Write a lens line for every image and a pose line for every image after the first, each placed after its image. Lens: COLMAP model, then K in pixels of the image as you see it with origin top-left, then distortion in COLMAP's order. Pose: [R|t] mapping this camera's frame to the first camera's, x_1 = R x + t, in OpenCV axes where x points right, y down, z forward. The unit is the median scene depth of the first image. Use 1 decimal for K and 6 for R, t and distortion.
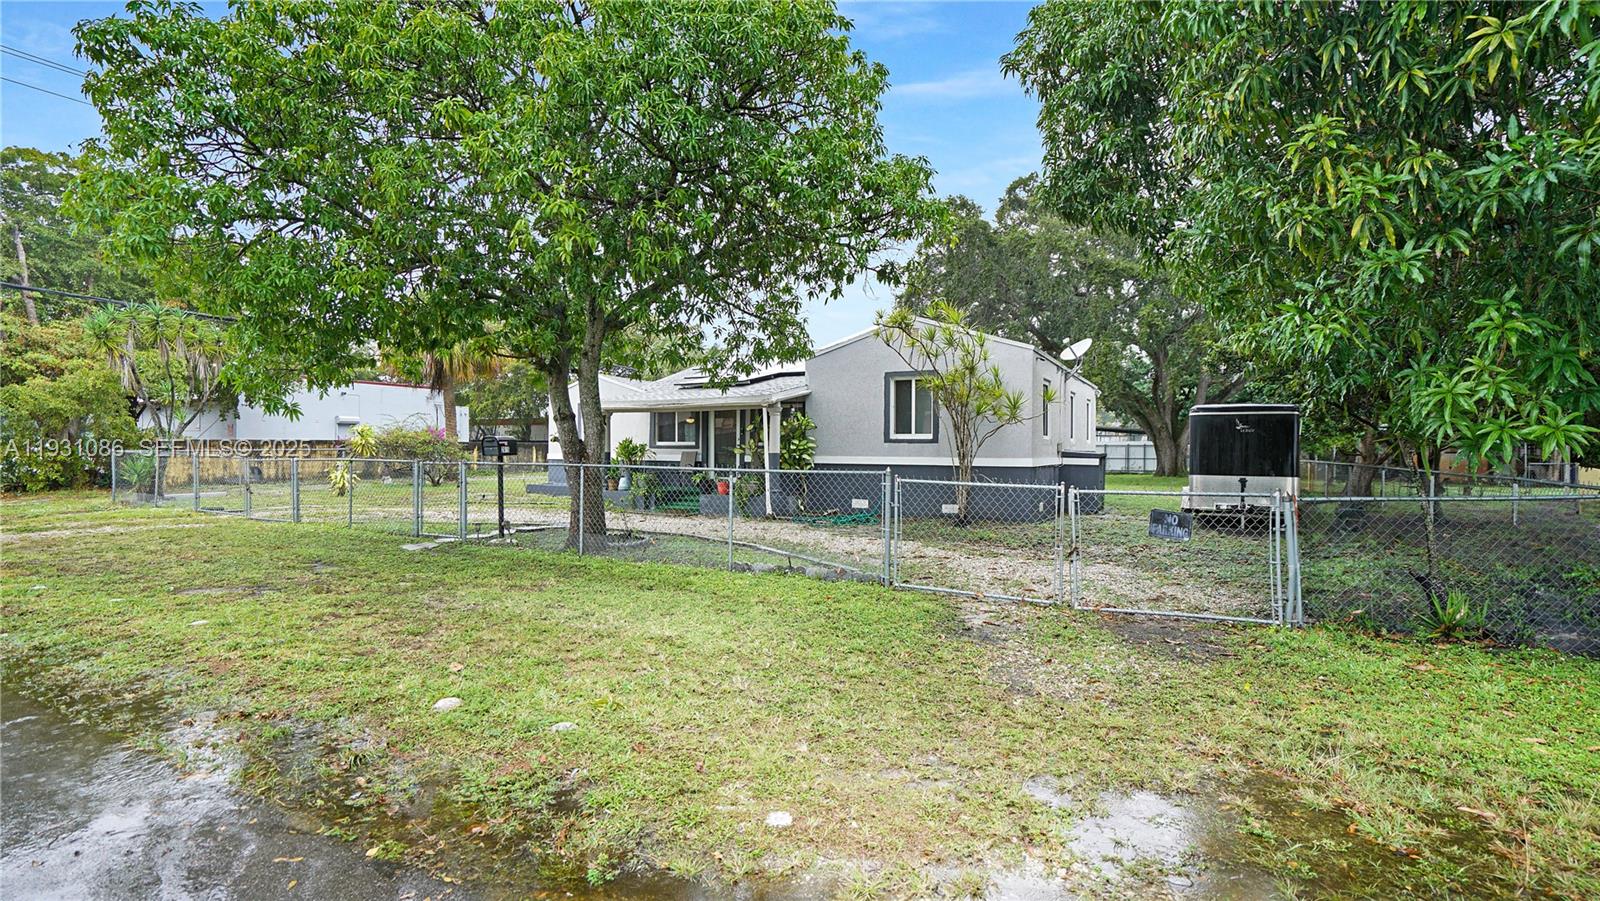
lens RADIAL K [[746.0, 0, 802.7], [0, 746.0, 451.1], [0, 0, 1]] dist [-0.001108, 0.000264]
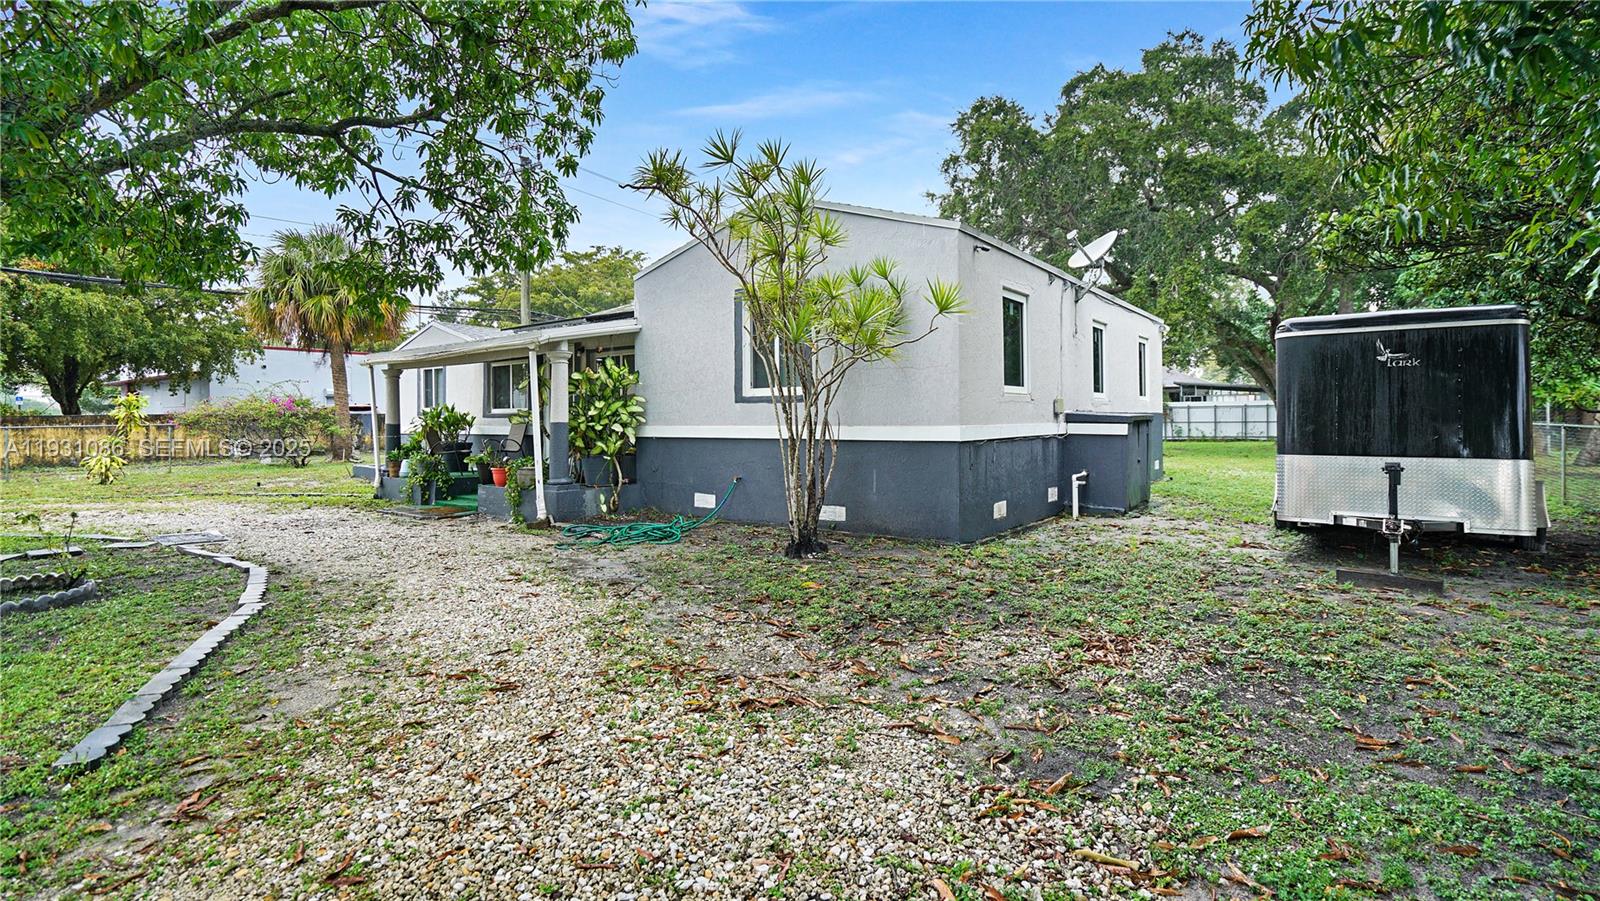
lens RADIAL K [[746.0, 0, 754.2], [0, 746.0, 420.3], [0, 0, 1]] dist [-0.001108, 0.000264]
pose [[0.982696, -0.014184, -0.184684, 0.228973], [0.014310, 0.999897, -0.000650, 0.003373], [0.184675, -0.002004, 0.982798, 0.377319]]
